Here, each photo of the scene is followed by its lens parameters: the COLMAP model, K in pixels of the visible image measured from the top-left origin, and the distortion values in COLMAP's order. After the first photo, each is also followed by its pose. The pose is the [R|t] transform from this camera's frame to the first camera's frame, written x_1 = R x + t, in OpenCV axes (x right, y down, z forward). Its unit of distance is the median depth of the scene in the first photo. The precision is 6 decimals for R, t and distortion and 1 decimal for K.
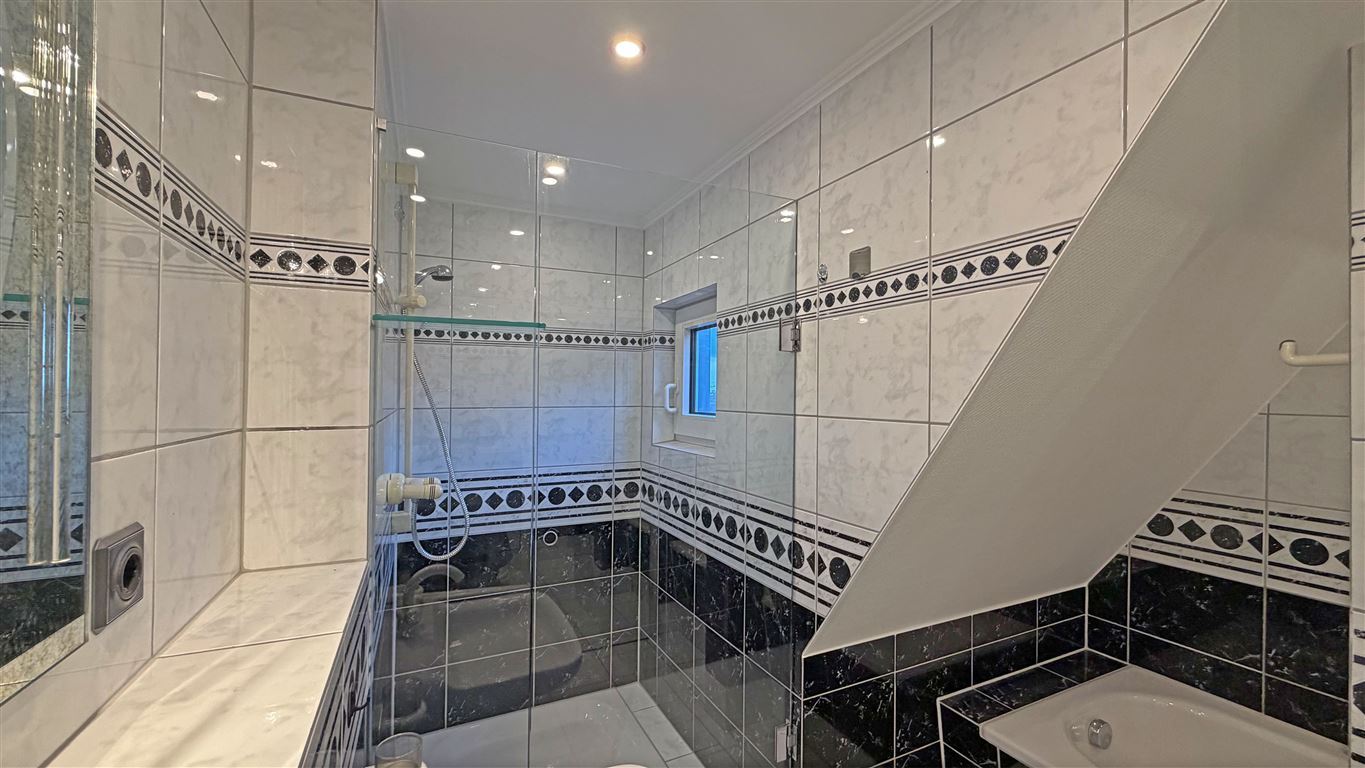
lens RADIAL K [[587.5, 0, 682.5], [0, 587.5, 364.5], [0, 0, 1]] dist [0.000160, -0.000388]
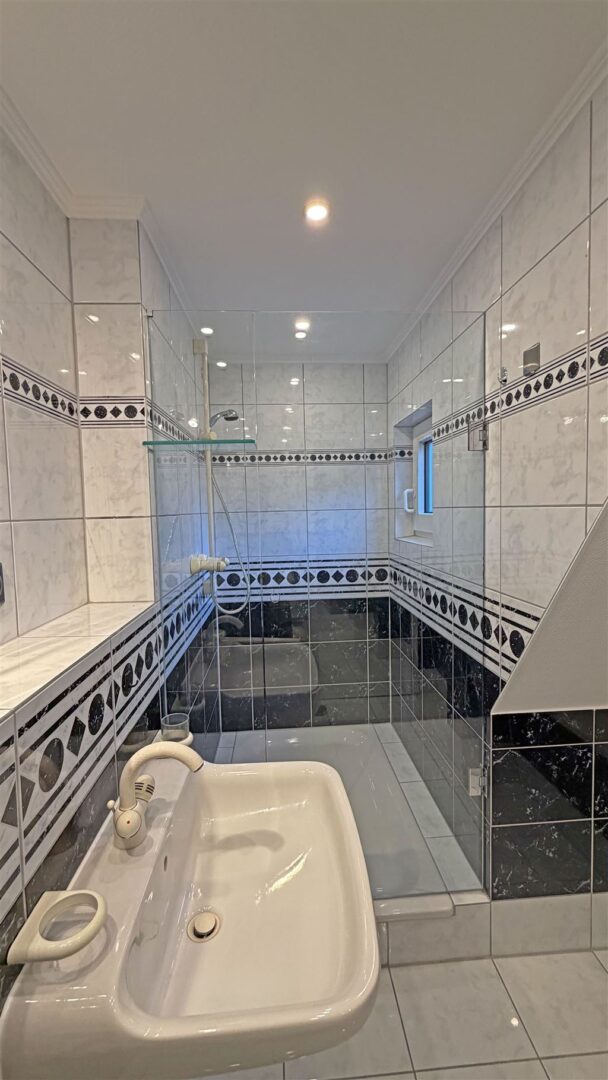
lens RADIAL K [[464.8, 0, 288.6], [0, 464.8, 523.0], [0, 0, 1]] dist [0.000160, -0.000388]
pose [[0.913458, -0.010806, -0.406790, 0.210872], [0.041841, 0.996843, 0.067475, 0.040873], [0.404777, -0.078656, 0.911026, 0.027343]]
